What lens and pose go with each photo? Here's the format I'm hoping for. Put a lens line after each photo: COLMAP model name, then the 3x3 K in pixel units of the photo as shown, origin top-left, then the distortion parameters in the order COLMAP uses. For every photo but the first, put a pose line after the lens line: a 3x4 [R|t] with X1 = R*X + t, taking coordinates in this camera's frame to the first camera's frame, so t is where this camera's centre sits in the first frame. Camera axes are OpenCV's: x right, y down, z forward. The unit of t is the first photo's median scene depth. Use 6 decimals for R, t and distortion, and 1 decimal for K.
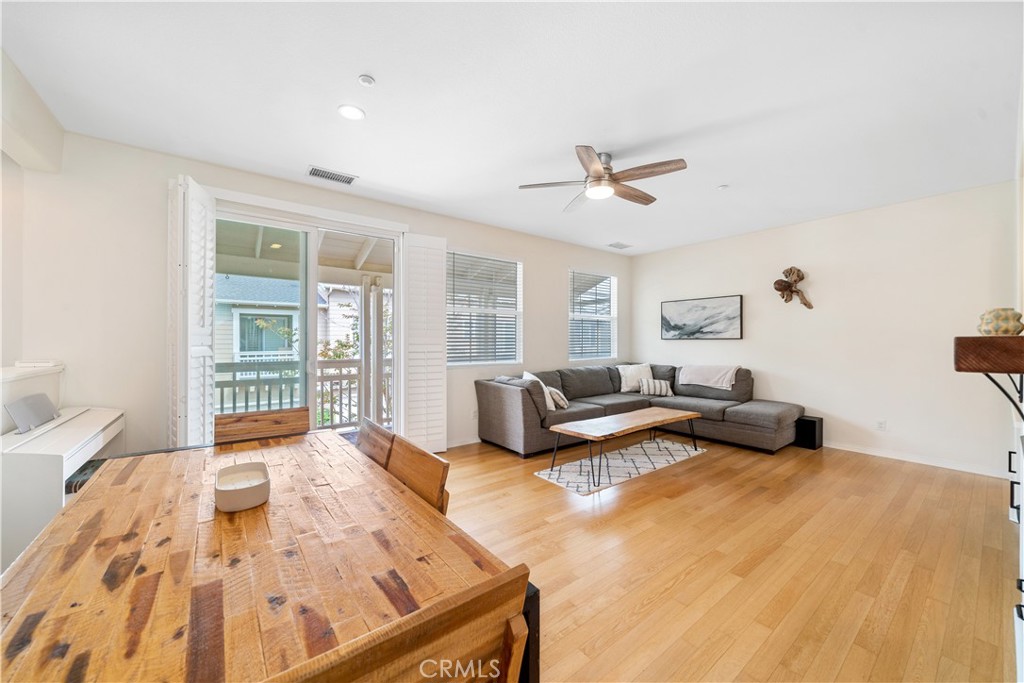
lens RADIAL K [[380.8, 0, 512.0], [0, 380.8, 341.5], [0, 0, 1]] dist [0.000683, 0.000041]
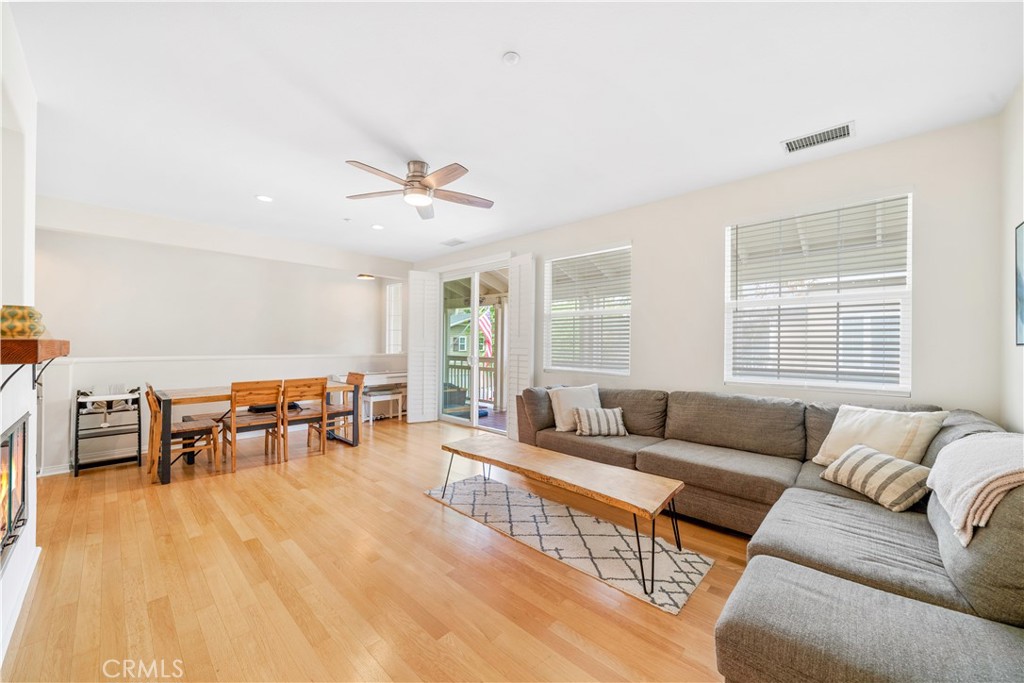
lens RADIAL K [[380.8, 0, 512.0], [0, 380.8, 341.5], [0, 0, 1]] dist [0.000683, 0.000041]
pose [[0.153575, -0.004115, -0.988128, 0.980601], [-0.011789, 0.999913, -0.005997, -0.004485], [0.988067, 0.012570, 0.153513, 0.838782]]
